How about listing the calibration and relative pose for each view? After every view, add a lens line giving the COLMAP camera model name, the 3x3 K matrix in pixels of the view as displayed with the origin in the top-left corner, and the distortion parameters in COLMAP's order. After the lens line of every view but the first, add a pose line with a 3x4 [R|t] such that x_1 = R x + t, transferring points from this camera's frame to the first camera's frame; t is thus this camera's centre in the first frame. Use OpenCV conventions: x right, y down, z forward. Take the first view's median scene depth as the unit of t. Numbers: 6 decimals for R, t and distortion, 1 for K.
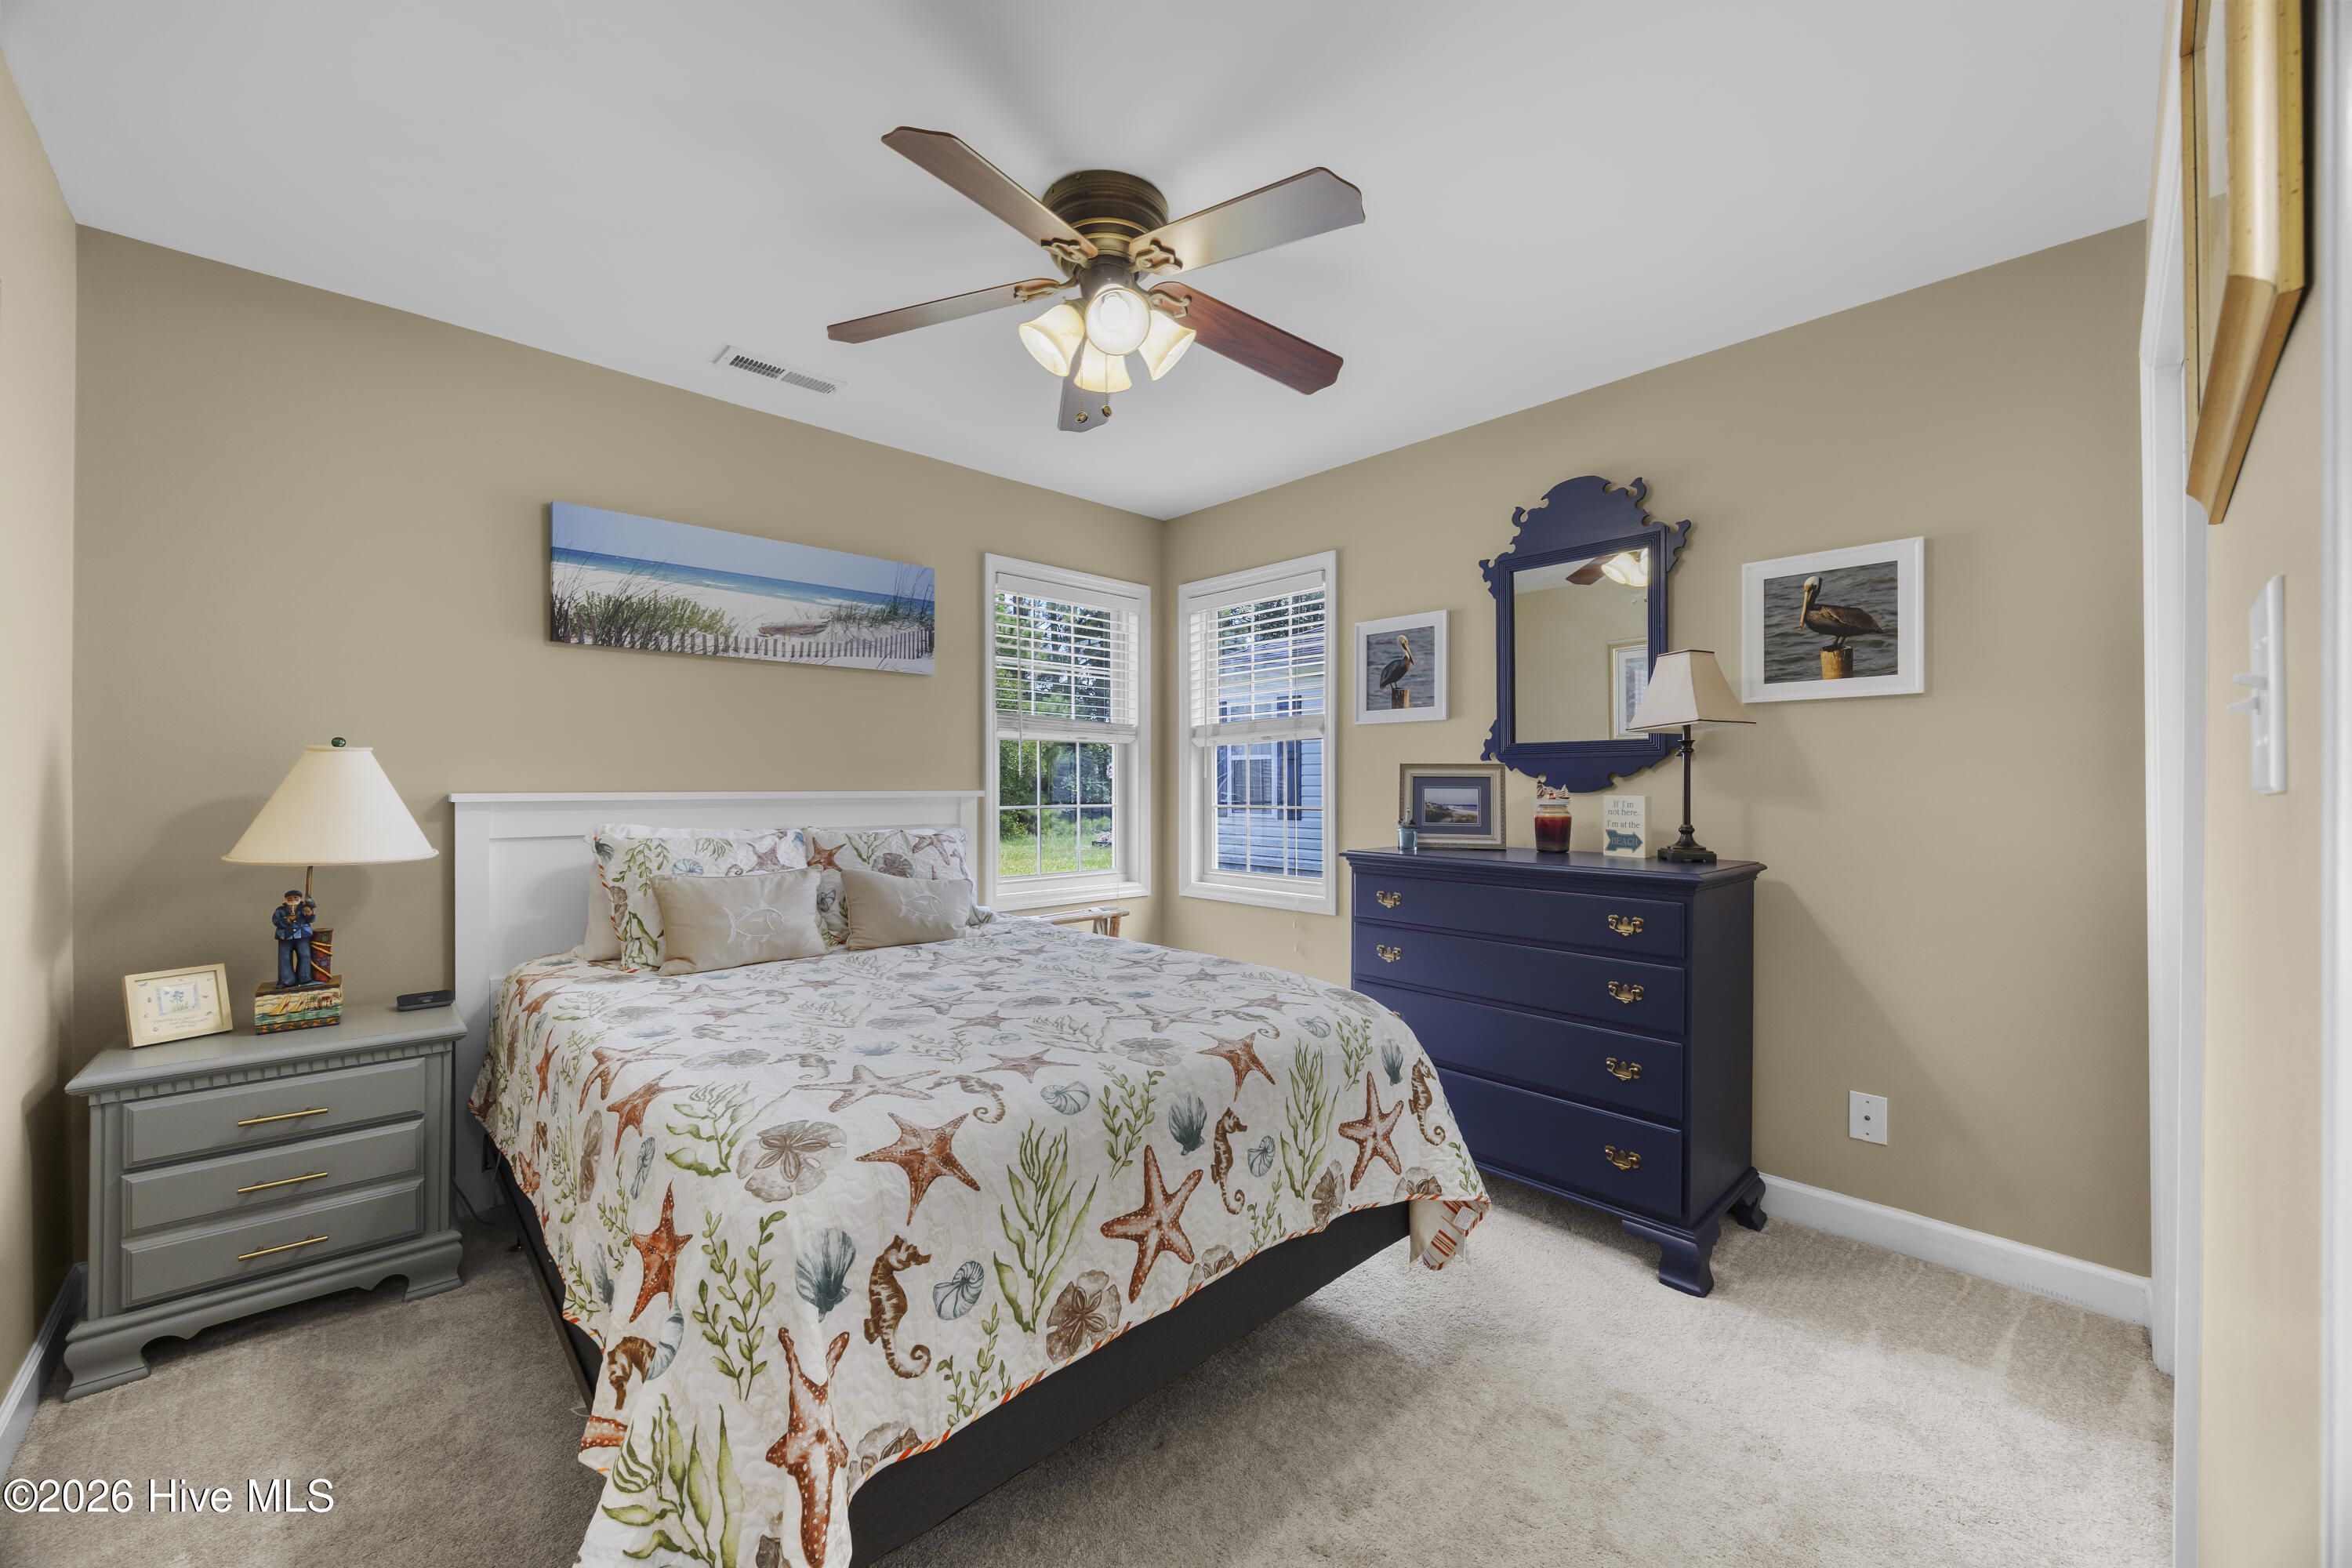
lens RADIAL K [[900.9, 0, 1172.4], [0, 900.9, 782.6], [0, 0, 1]] dist [-0.003230, 0.000323]
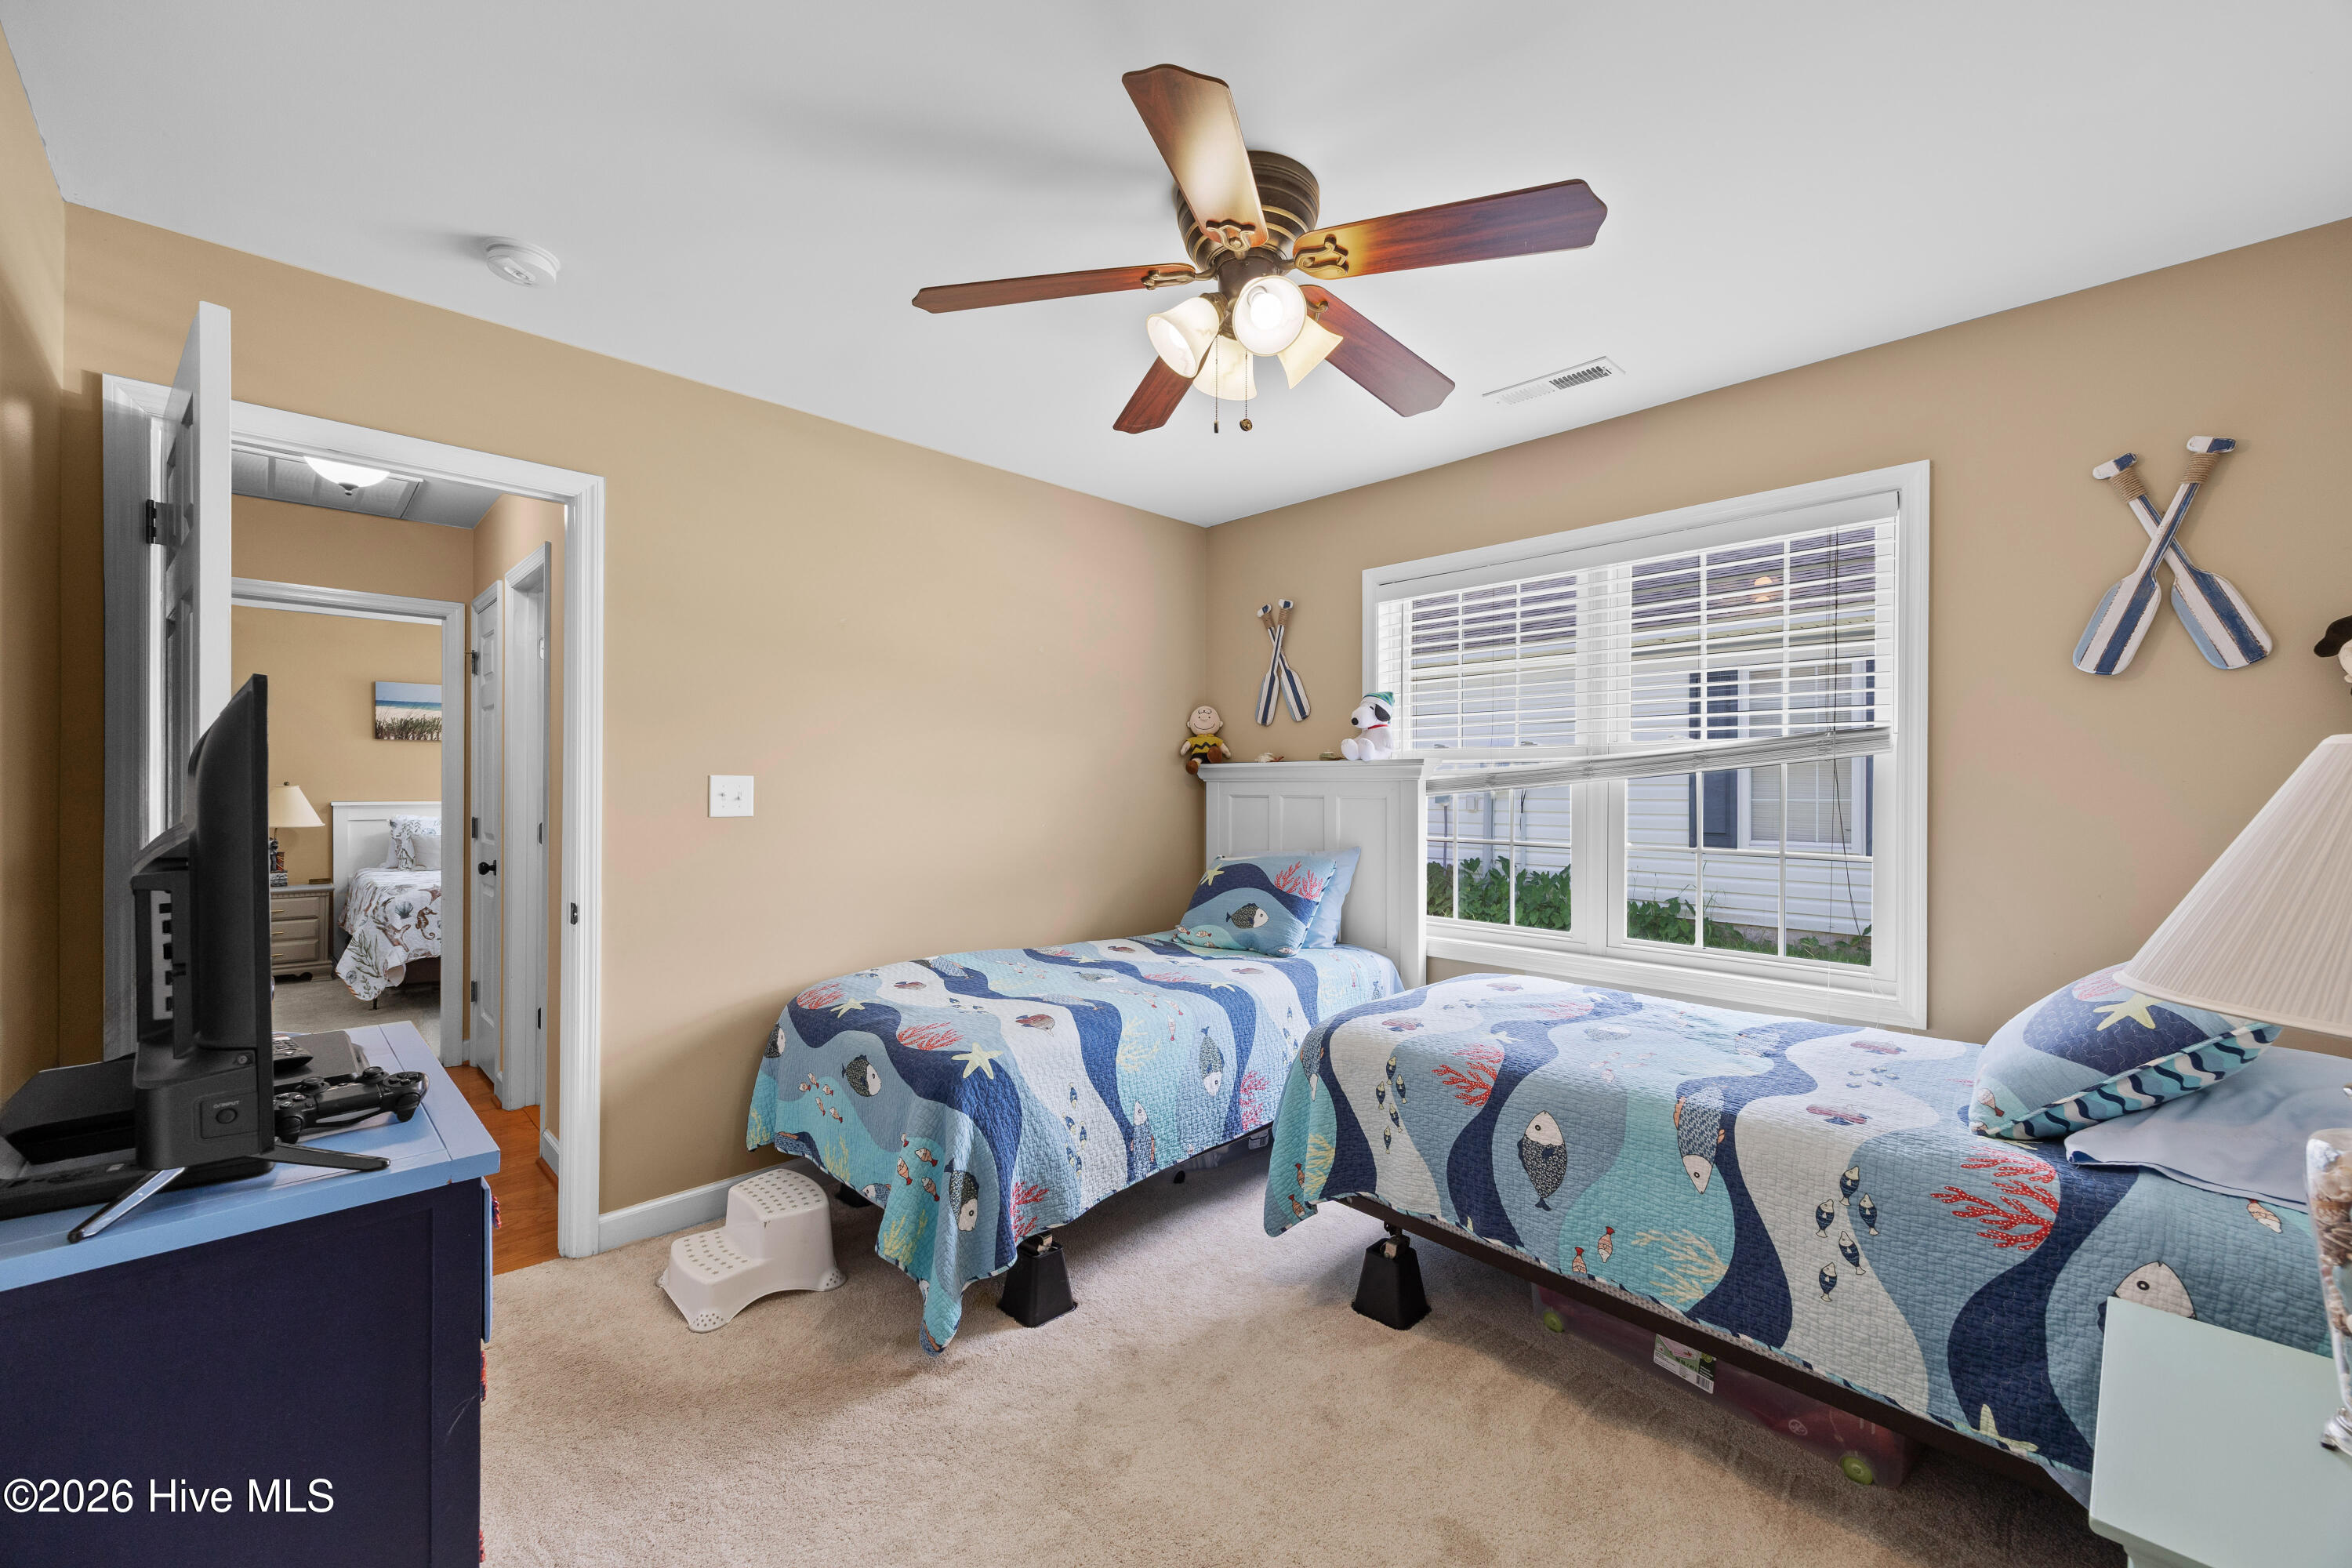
lens RADIAL K [[900.9, 0, 1152.5], [0, 900.9, 782.9], [0, 0, 1]] dist [-0.003230, 0.000323]
pose [[0.999486, -0.001556, 0.032006, 1.720139], [0.001678, 0.999991, -0.003785, -0.034120], [-0.031999, 0.003837, 0.999481, -1.932183]]
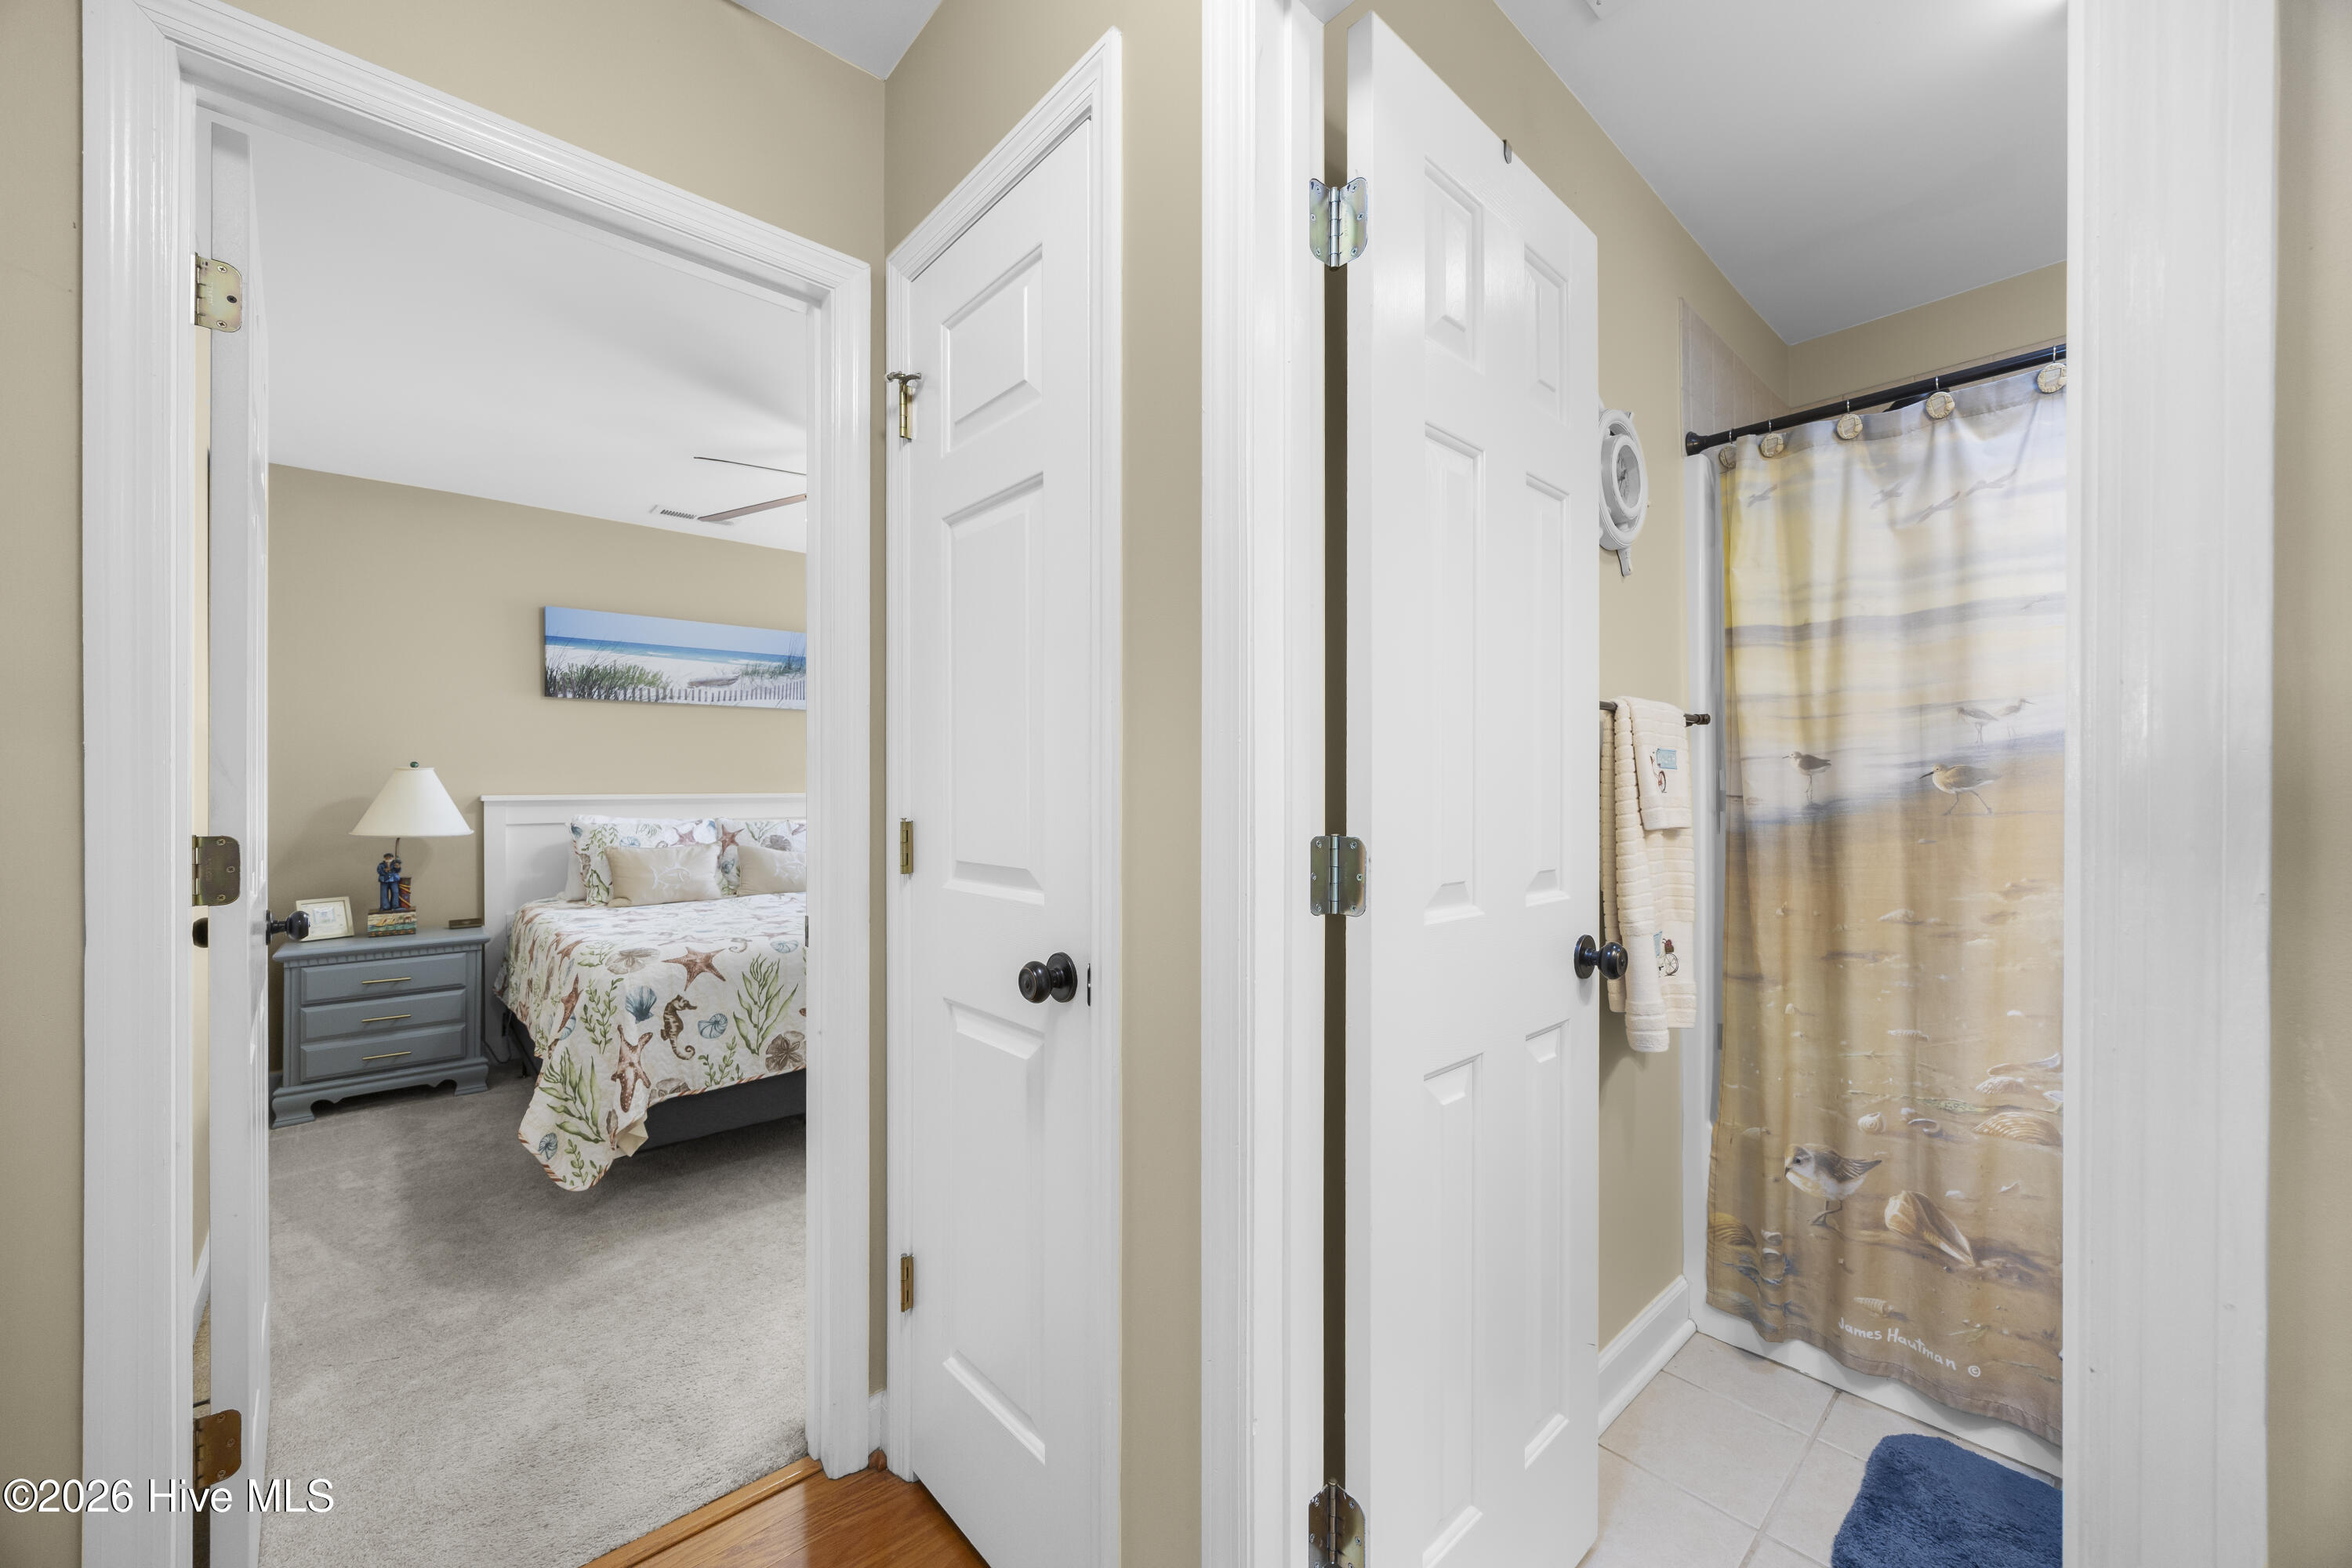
lens RADIAL K [[900.9, 0, 1177.4], [0, 900.9, 783.2], [0, 0, 1]] dist [-0.003230, 0.000323]
pose [[0.999732, -0.005151, -0.022576, 0.551330], [0.005109, 0.999985, -0.001939, -0.000198], [0.022586, 0.001823, 0.999743, -0.667614]]
